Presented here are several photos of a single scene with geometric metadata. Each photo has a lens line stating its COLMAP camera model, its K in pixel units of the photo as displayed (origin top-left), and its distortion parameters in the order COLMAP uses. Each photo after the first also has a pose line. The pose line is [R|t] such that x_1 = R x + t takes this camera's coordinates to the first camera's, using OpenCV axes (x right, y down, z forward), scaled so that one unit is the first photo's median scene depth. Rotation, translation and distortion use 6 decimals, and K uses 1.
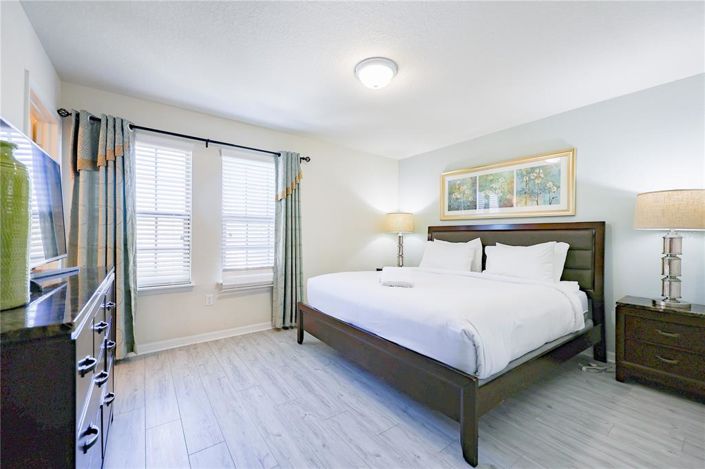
lens RADIAL K [[281.6, 0, 349.7], [0, 281.6, 236.0], [0, 0, 1]] dist [-0.000650, -0.000068]
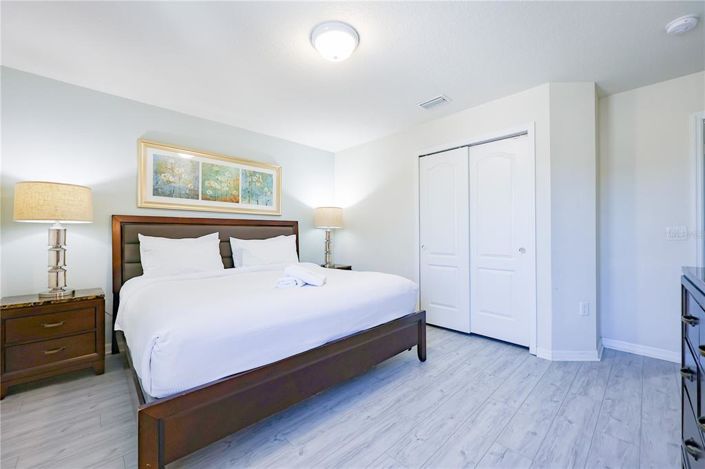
lens RADIAL K [[281.6, 0, 349.6], [0, 281.6, 232.4], [0, 0, 1]] dist [-0.000650, -0.000068]
pose [[-0.125318, -0.008112, 0.992083, -0.574445], [-0.004654, 0.999960, 0.007588, -0.001888], [-0.992106, -0.003667, -0.125351, 0.773289]]
